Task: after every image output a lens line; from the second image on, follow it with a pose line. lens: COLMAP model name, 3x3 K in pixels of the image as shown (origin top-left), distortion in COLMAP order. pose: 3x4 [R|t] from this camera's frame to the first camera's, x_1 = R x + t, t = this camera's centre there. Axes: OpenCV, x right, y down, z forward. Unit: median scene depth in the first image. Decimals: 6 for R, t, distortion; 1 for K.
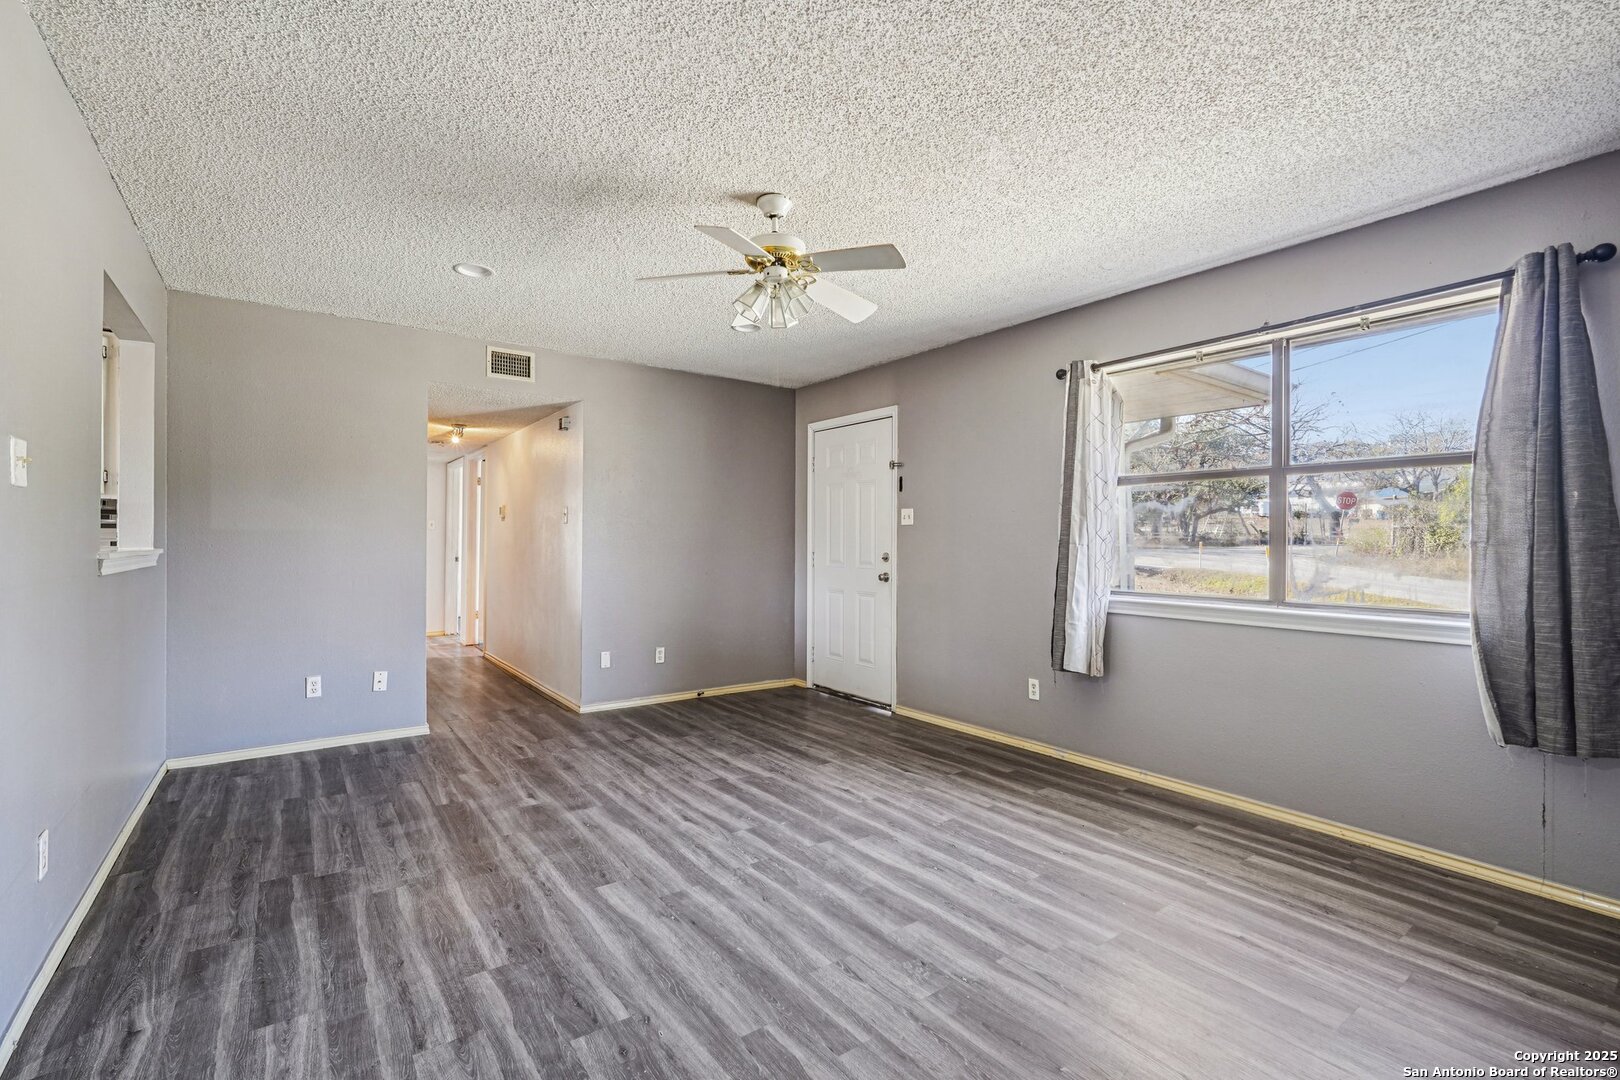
lens RADIAL K [[721.3, 0, 798.0], [0, 721.3, 542.2], [0, 0, 1]] dist [-0.012306, 0.005386]
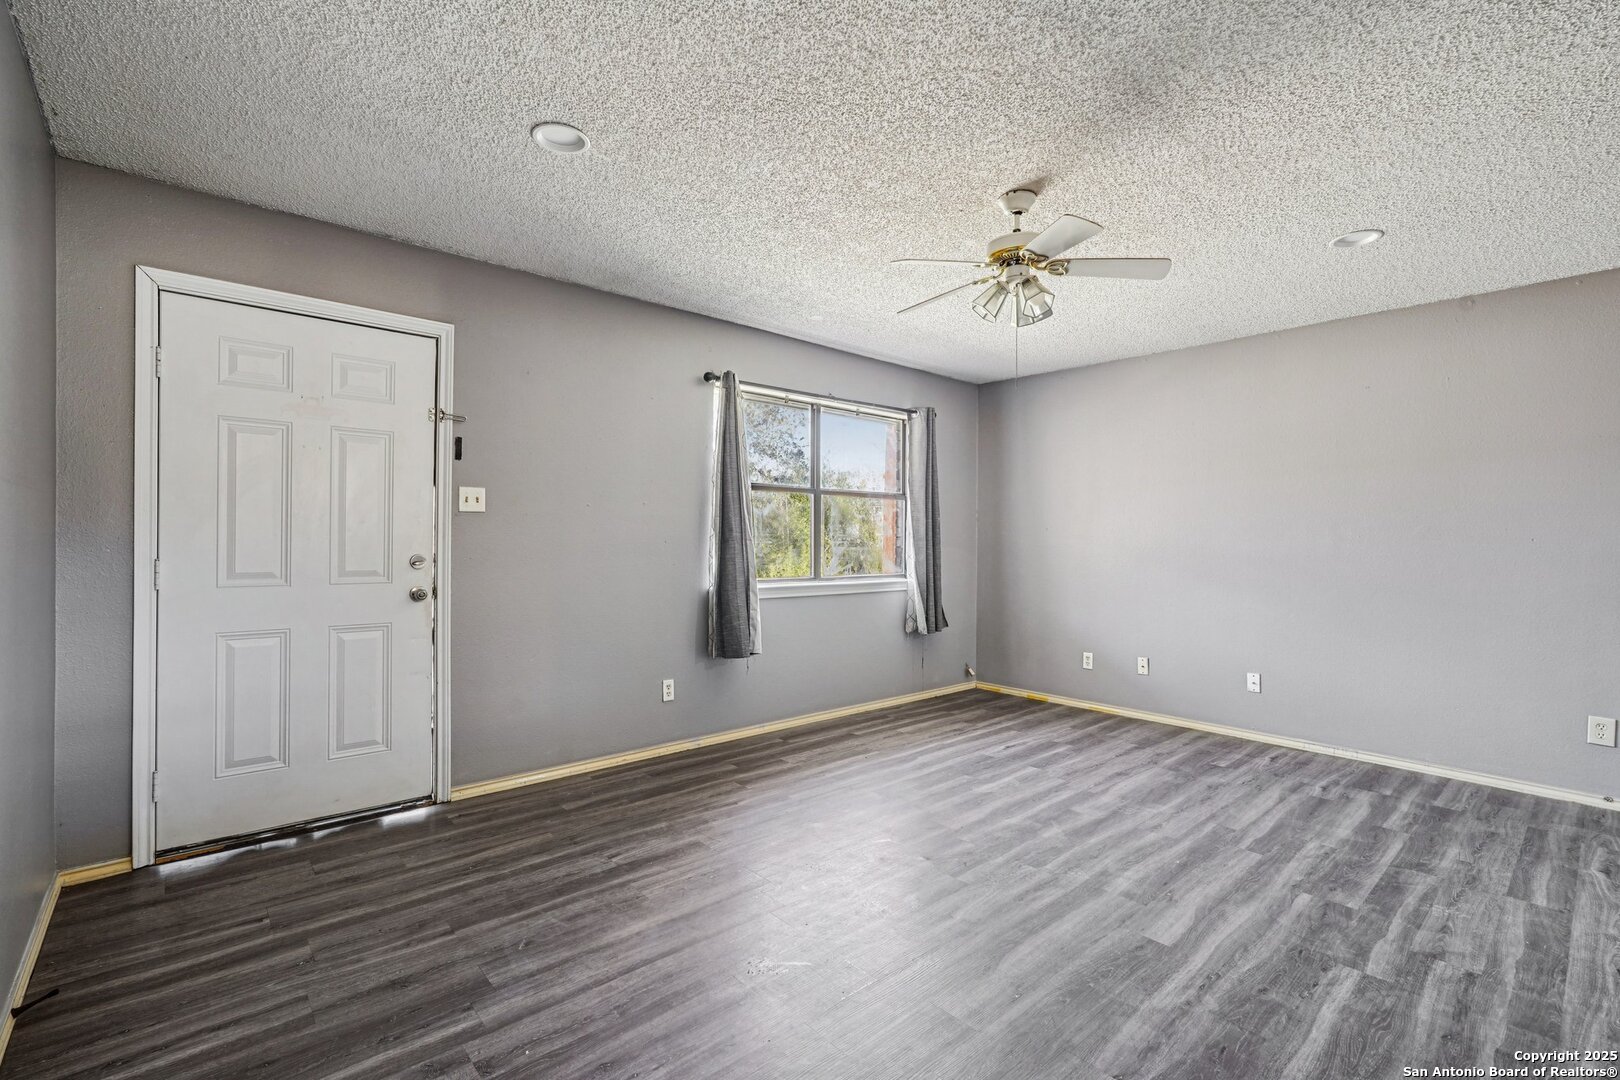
lens RADIAL K [[721.3, 0, 807.1], [0, 721.3, 543.8], [0, 0, 1]] dist [-0.012306, 0.005386]
pose [[-0.102344, -0.011380, 0.994684, -0.863297], [-0.007951, 0.999912, 0.010622, -0.005677], [-0.994717, -0.006821, -0.102426, 1.209132]]
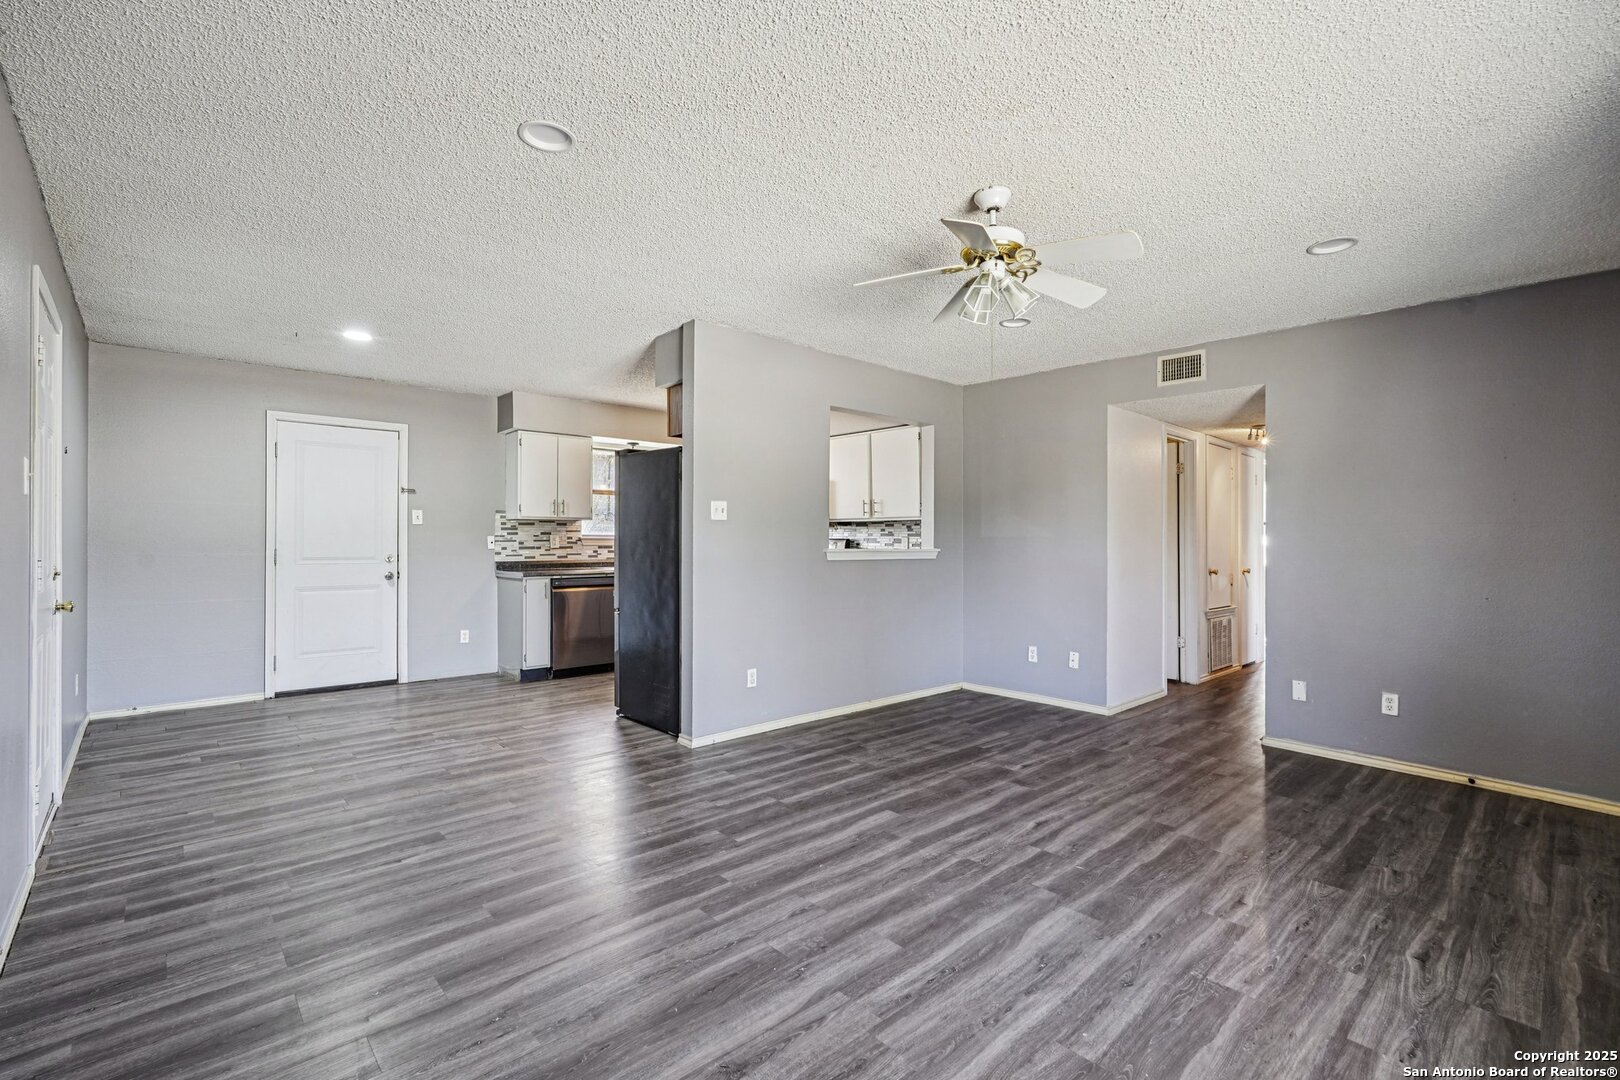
lens RADIAL K [[721.3, 0, 807.3], [0, 721.3, 536.1], [0, 0, 1]] dist [-0.012306, 0.005386]
pose [[0.121350, -0.009856, -0.992561, 0.784358], [-0.014153, 0.999832, -0.011658, 0.005694], [0.992509, 0.015462, 0.121190, 0.550275]]
